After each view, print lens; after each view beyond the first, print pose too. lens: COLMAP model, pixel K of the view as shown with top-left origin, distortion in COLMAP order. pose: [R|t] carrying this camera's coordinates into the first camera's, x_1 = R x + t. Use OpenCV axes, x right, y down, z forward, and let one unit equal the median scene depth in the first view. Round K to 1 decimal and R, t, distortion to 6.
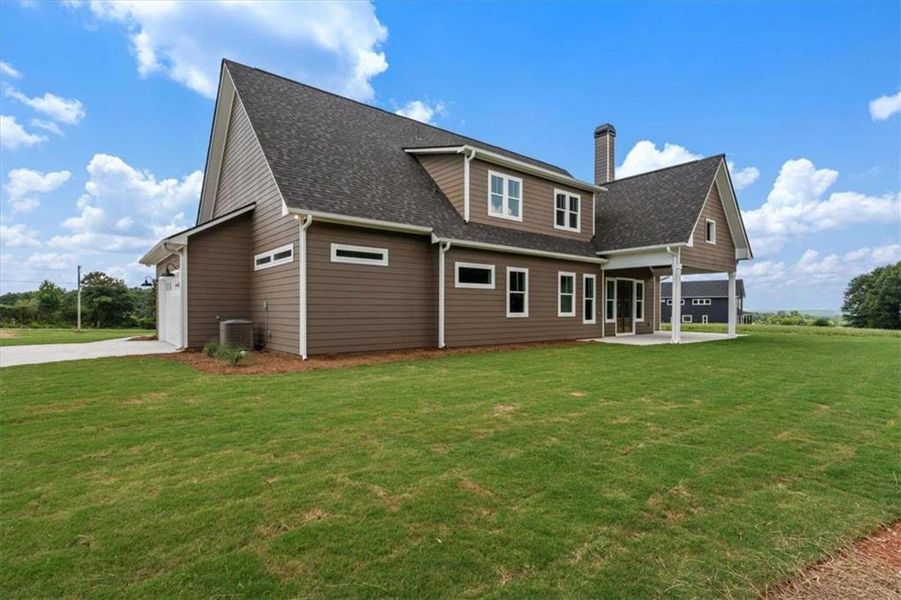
lens RADIAL K [[450.5, 0, 448.8], [0, 450.5, 306.0], [0, 0, 1]] dist [0.002498, 0.000386]
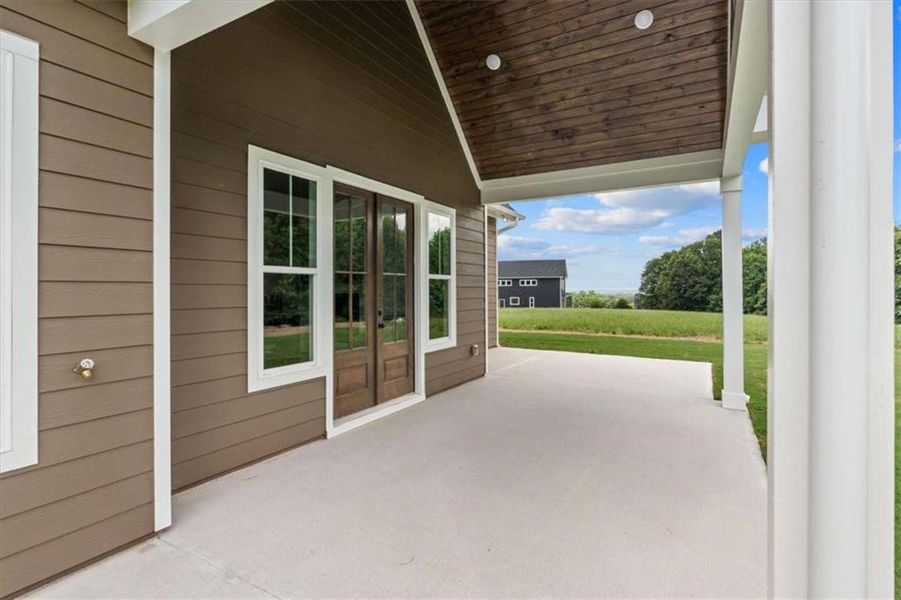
lens RADIAL K [[450.5, 0, 452.9], [0, 450.5, 294.6], [0, 0, 1]] dist [0.002498, 0.000386]
pose [[0.935195, -0.009660, 0.354000, 0.075967], [0.003923, 0.999849, 0.016921, -0.001105], [-0.354110, -0.014436, 0.935092, 0.168380]]
